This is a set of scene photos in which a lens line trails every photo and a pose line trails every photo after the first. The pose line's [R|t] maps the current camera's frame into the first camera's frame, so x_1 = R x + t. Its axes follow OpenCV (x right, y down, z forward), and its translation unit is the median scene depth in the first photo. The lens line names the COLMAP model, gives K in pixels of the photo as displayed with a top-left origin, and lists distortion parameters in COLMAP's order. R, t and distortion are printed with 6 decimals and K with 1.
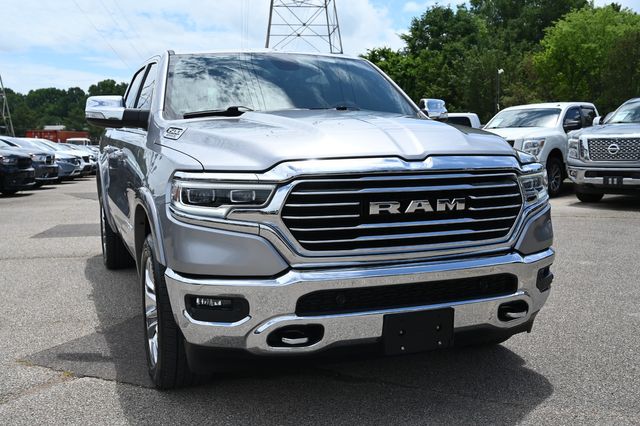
lens RADIAL K [[603.2, 0, 320.0], [0, 603.2, 213.0], [0, 0, 1]] dist [-0.001698, -0.002591]
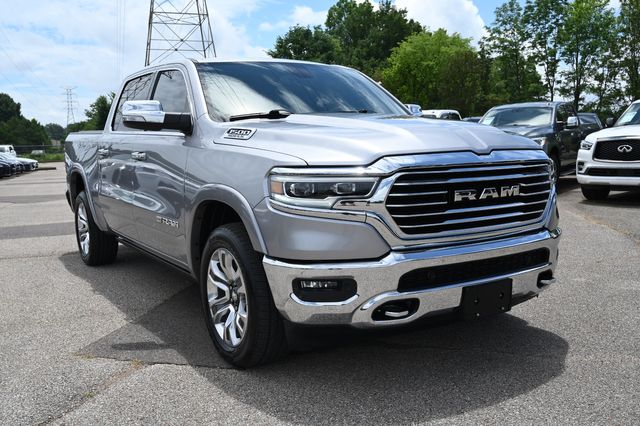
lens RADIAL K [[531.3, 0, 320.0], [0, 531.3, 213.0], [0, 0, 1]] dist [0.002409, -0.000574]
pose [[0.984548, -0.032945, 0.171990, -0.338453], [0.031232, 0.999432, 0.012657, 0.003887], [-0.172310, -0.007090, 0.985017, 0.035883]]
